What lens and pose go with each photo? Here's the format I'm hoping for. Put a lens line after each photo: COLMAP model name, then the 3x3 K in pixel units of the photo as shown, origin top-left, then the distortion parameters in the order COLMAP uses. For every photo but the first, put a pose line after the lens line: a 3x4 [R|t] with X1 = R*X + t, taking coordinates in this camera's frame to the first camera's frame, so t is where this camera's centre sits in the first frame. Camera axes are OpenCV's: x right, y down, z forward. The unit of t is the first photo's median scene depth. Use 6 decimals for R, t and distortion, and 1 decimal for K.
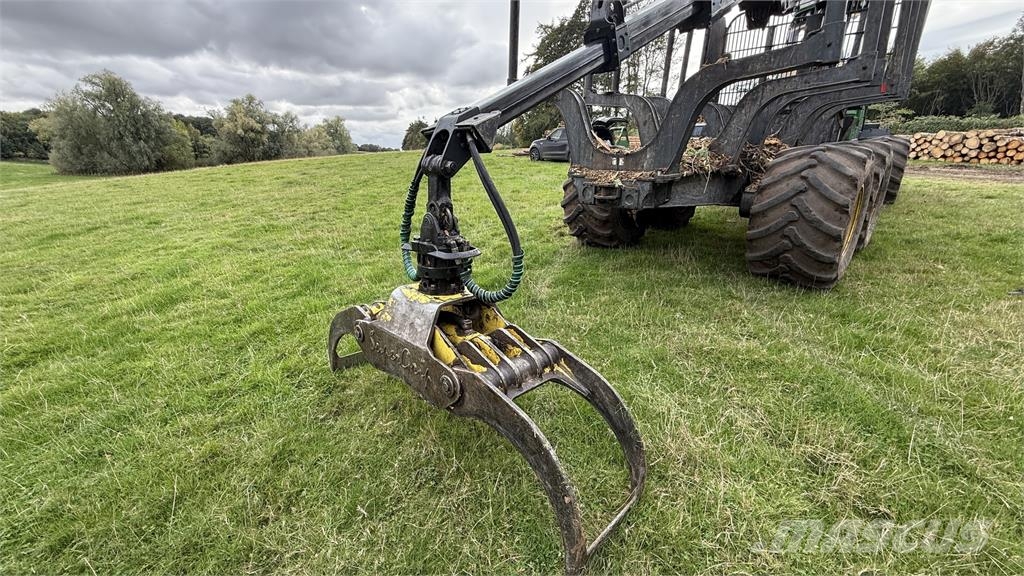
lens RADIAL K [[407.4, 0, 510.1], [0, 407.4, 289.9], [0, 0, 1]] dist [-0.001430, 0.000179]
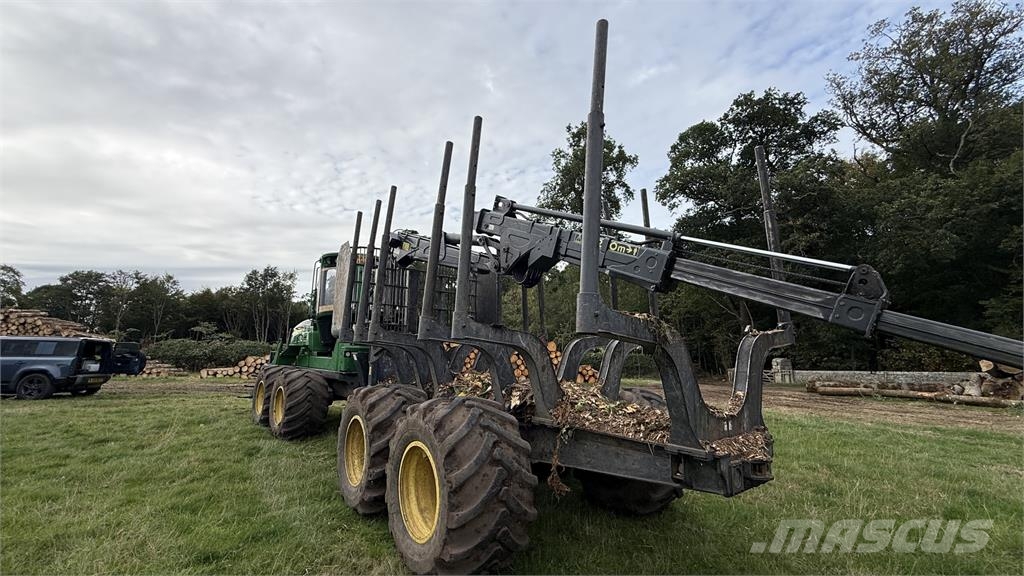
lens RADIAL K [[407.4, 0, 509.5], [0, 407.4, 290.0], [0, 0, 1]] dist [-0.001430, 0.000179]
pose [[0.115239, 0.174048, 0.977971, -0.108995], [0.326235, 0.923288, -0.202758, -0.094827], [-0.938238, 0.342414, 0.049618, 0.223491]]
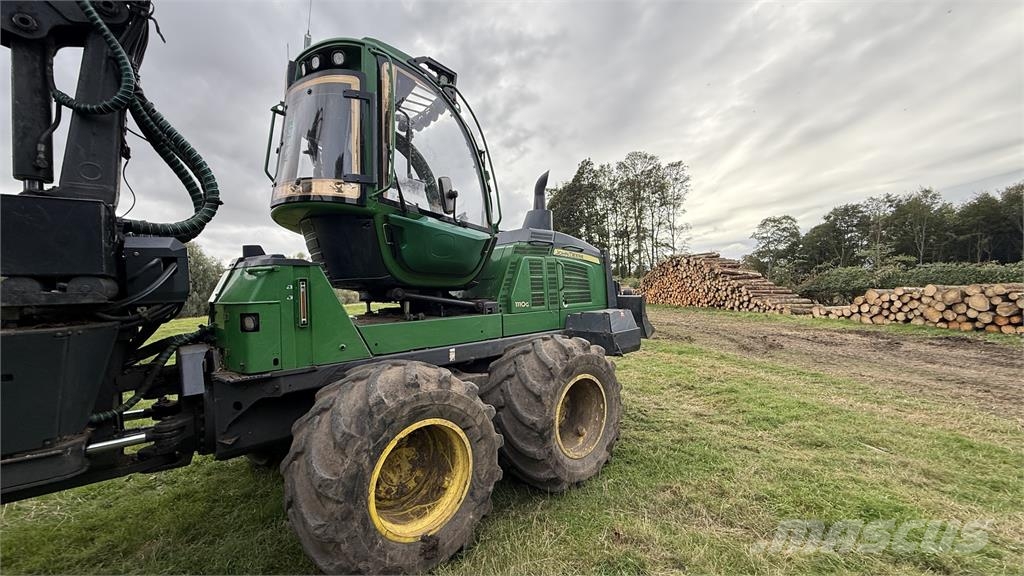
lens RADIAL K [[407.4, 0, 510.0], [0, 407.4, 290.2], [0, 0, 1]] dist [-0.001430, 0.000179]
pose [[0.993156, -0.009704, -0.116387, 0.419162], [-0.029889, 0.942239, -0.333605, -0.125553], [0.112902, 0.334801, 0.935501, 0.260973]]
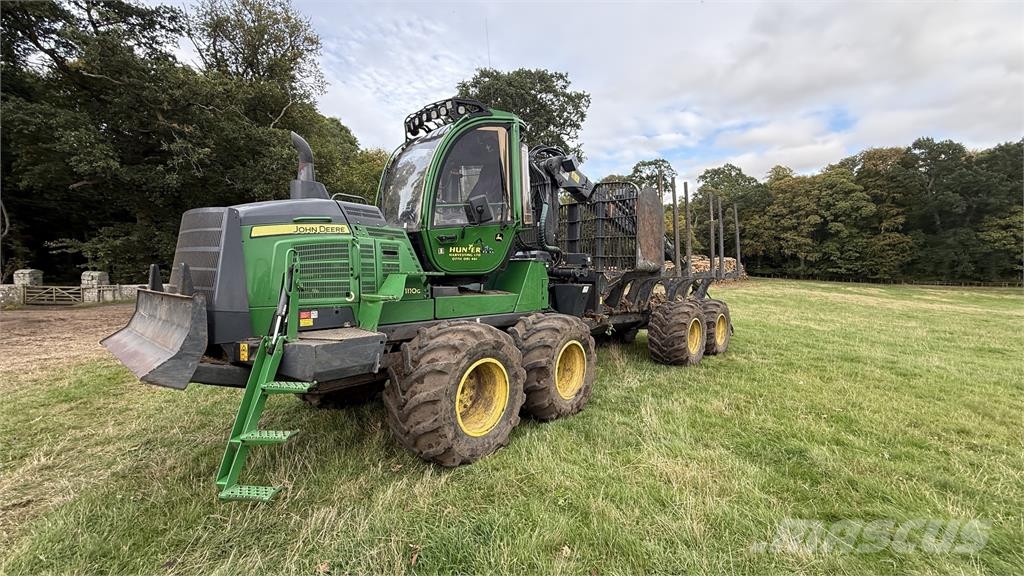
lens RADIAL K [[407.4, 0, 511.9], [0, 407.4, 289.3], [0, 0, 1]] dist [-0.001430, 0.000179]
pose [[-0.999683, 0.006796, -0.024262, 0.302249], [-0.002896, 0.925571, 0.378563, -0.282789], [0.025028, 0.378513, -0.925258, 0.694436]]
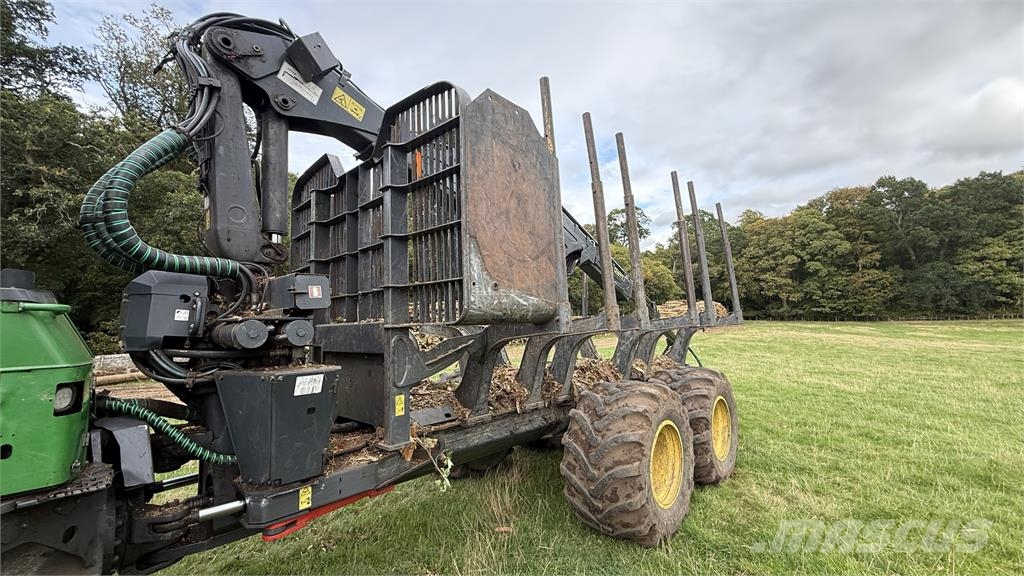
lens RADIAL K [[407.4, 0, 511.6], [0, 407.4, 289.5], [0, 0, 1]] dist [-0.001430, 0.000179]
pose [[-0.997159, 0.044065, -0.061090, 0.186279], [0.027046, 0.966404, 0.255600, -0.207358], [0.070301, 0.253222, -0.964851, 0.489568]]
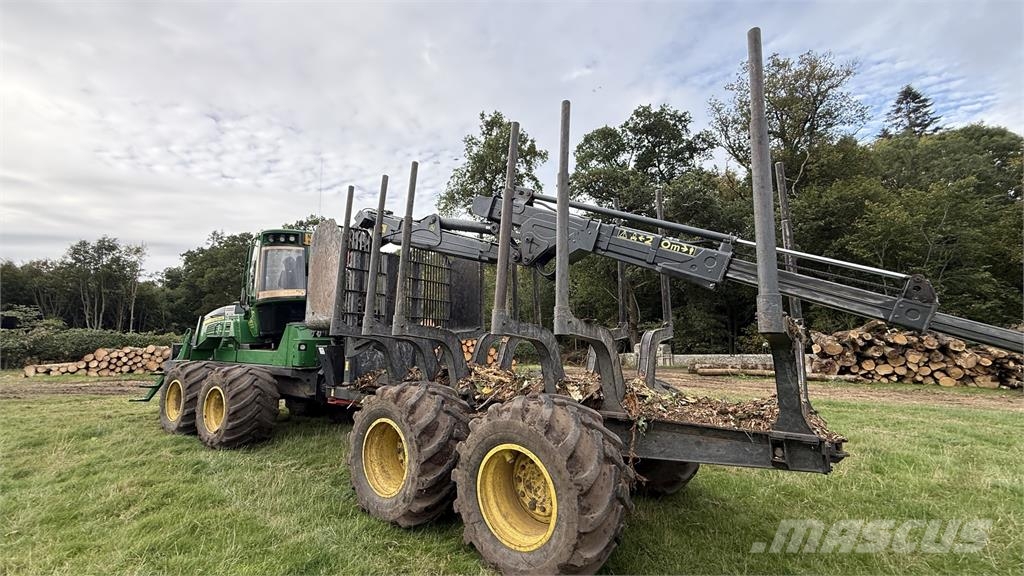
lens RADIAL K [[407.4, 0, 509.8], [0, 407.4, 289.5], [0, 0, 1]] dist [-0.001430, 0.000179]
pose [[-0.144777, 0.145011, 0.978781, -0.100804], [0.337157, 0.937234, -0.088985, -0.124438], [-0.930250, 0.317119, -0.184582, 0.296295]]
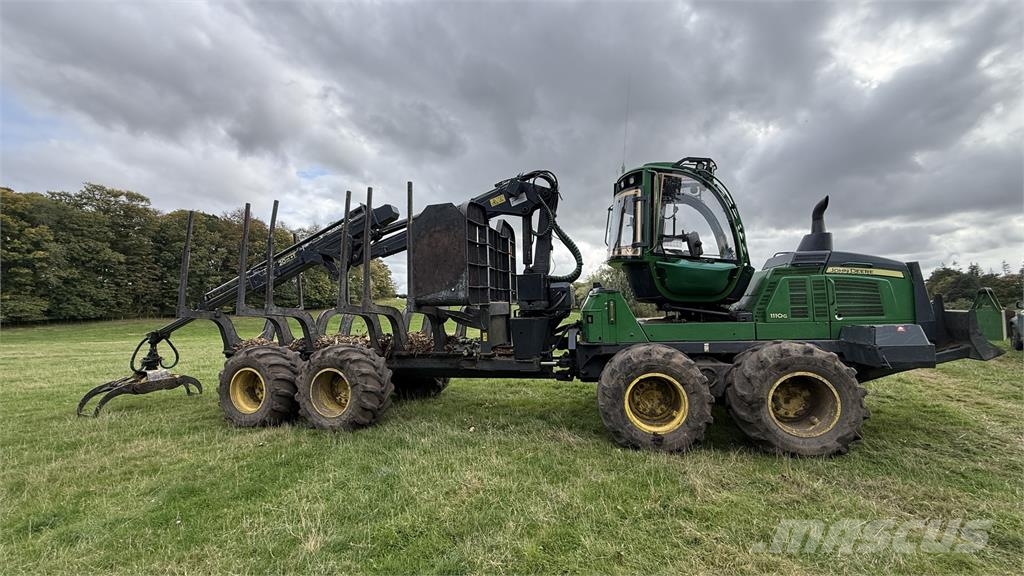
lens RADIAL K [[407.4, 0, 507.5], [0, 407.4, 284.8], [0, 0, 1]] dist [-0.001430, 0.000179]
pose [[0.489346, -0.040604, -0.871144, 0.549275], [-0.283564, 0.937227, -0.202970, -0.103865], [0.824702, 0.346347, 0.447114, 0.188844]]
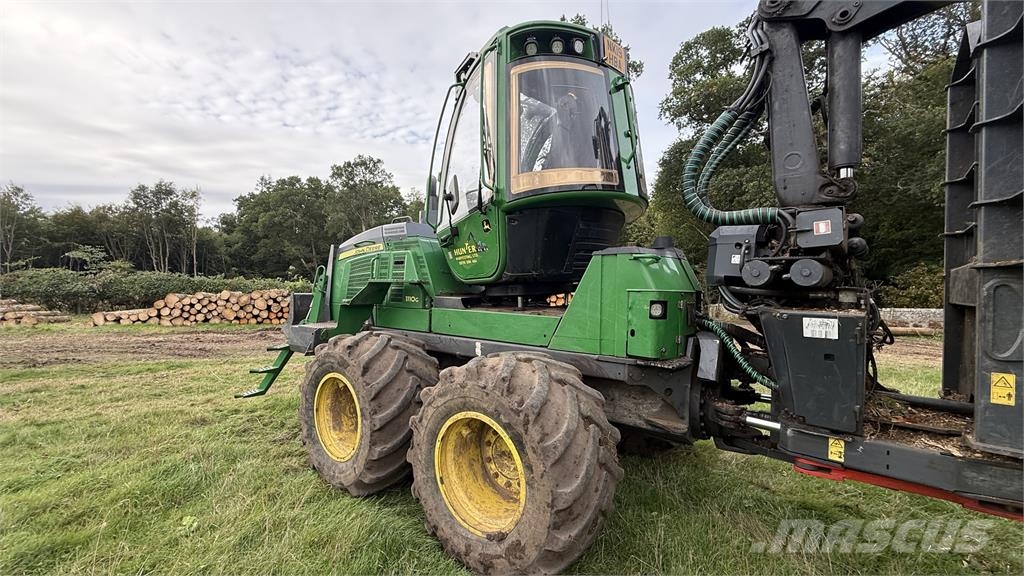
lens RADIAL K [[407.4, 0, 510.9], [0, 407.4, 290.6], [0, 0, 1]] dist [-0.001430, 0.000179]
pose [[-0.060111, 0.013366, 0.998102, 0.138114], [0.329155, 0.944249, 0.007178, -0.191528], [-0.942361, 0.328962, -0.061160, 0.463342]]
